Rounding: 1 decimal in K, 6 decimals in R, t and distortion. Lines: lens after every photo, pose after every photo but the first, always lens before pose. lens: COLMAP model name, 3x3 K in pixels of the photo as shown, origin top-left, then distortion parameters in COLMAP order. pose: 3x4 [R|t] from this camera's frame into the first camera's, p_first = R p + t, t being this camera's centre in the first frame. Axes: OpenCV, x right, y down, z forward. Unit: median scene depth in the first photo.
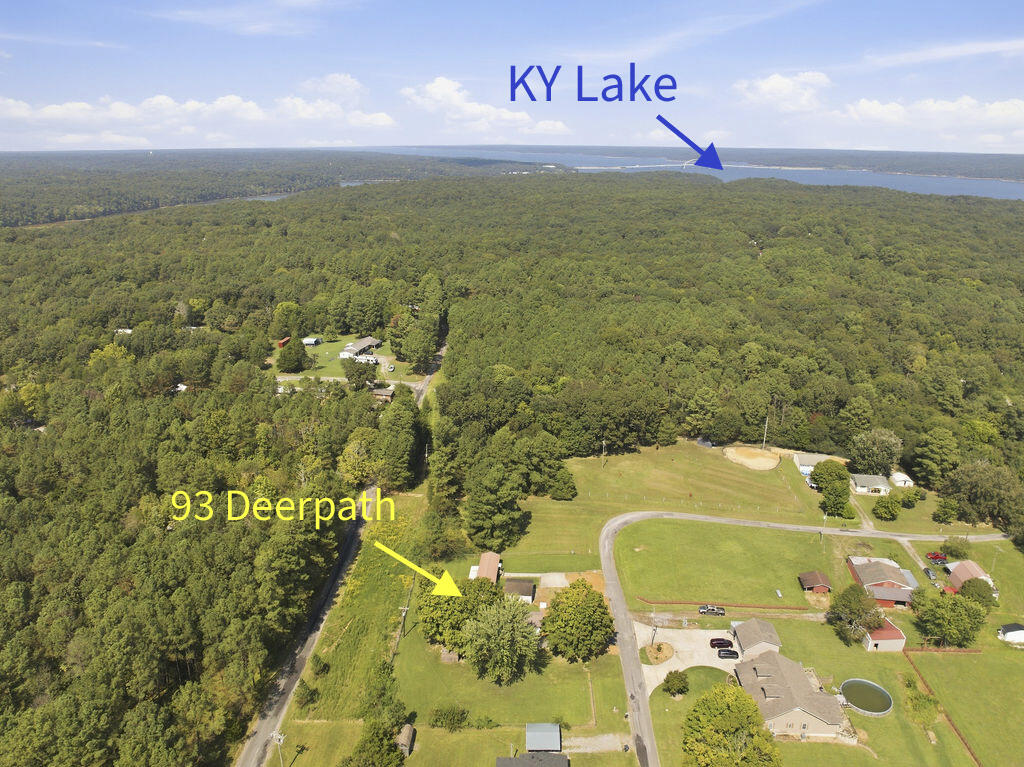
lens RADIAL K [[710.4, 0, 512.0], [0, 710.4, 383.5], [0, 0, 1]] dist [-0.000198, 0.000056]
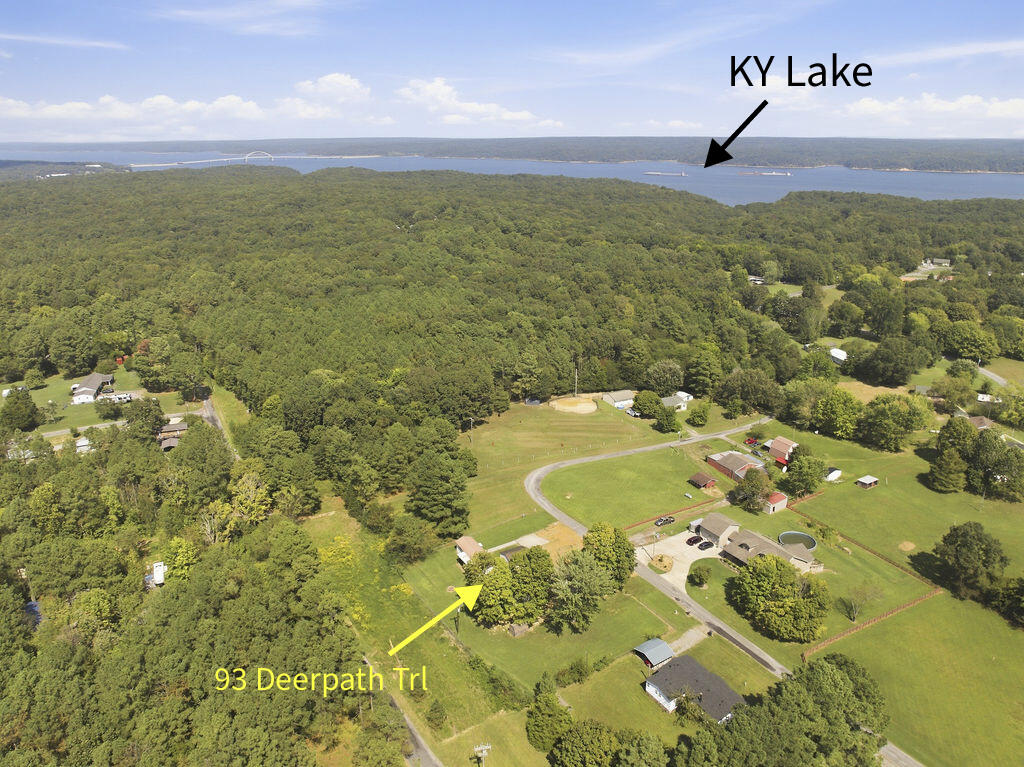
lens RADIAL K [[703.9, 0, 510.4], [0, 703.9, 399.6], [0, 0, 1]] dist [-0.005096, 0.088408]
pose [[0.848910, -0.203753, 0.487686, -0.485697], [0.188080, 0.978764, 0.081533, -0.028687], [-0.493942, 0.022509, 0.869204, 0.089596]]
